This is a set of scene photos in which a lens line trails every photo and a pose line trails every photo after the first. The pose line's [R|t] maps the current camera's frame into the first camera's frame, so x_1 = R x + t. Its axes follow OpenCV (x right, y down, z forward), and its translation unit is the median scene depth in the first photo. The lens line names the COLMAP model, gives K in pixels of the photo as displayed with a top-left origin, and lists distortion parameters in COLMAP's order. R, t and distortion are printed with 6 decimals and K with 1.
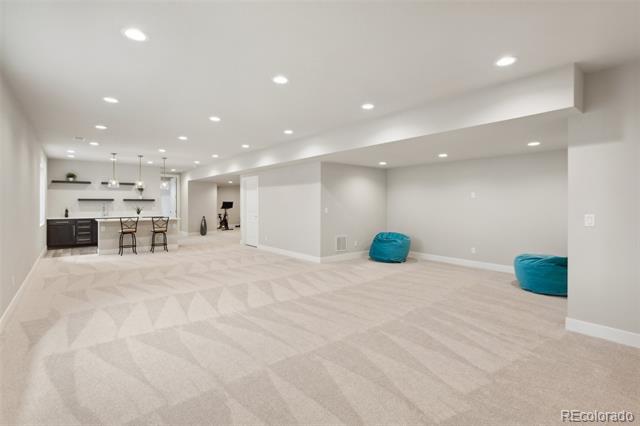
lens RADIAL K [[303.1, 0, 321.0], [0, 303.1, 201.8], [0, 0, 1]] dist [0.003390, 0.000316]
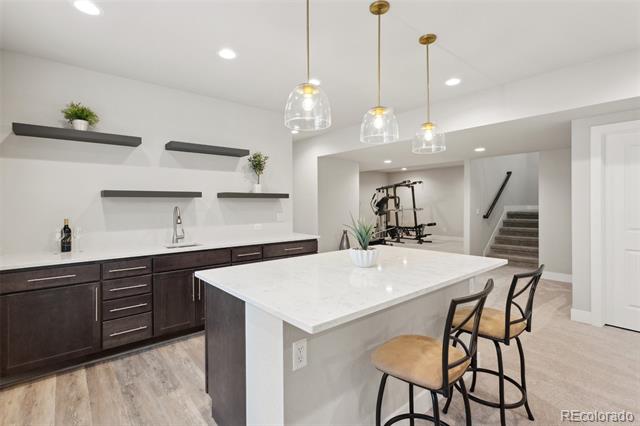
lens RADIAL K [[303.1, 0, 321.0], [0, 303.1, 201.8], [0, 0, 1]] dist [0.003390, 0.000316]
pose [[0.999558, 0.001799, 0.029660, -0.560456], [-0.001862, 0.999996, 0.002084, 0.000726], [-0.029656, -0.002138, 0.999558, 0.653223]]
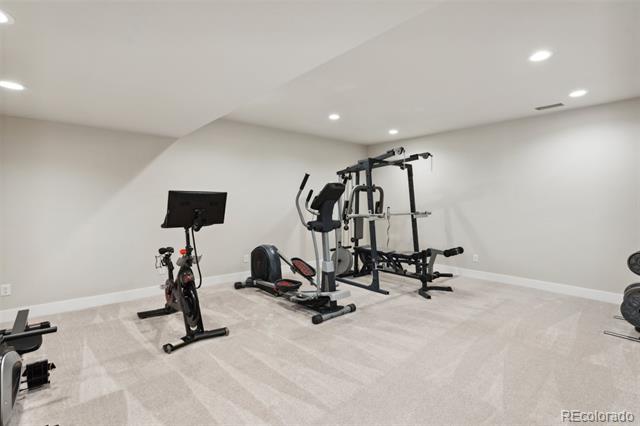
lens RADIAL K [[303.1, 0, 321.0], [0, 303.1, 201.8], [0, 0, 1]] dist [0.003390, 0.000316]
pose [[0.999540, 0.008344, 0.029154, -0.361066], [-0.008434, 0.999960, 0.002967, 0.007709], [-0.029128, -0.003212, 0.999571, 1.231120]]
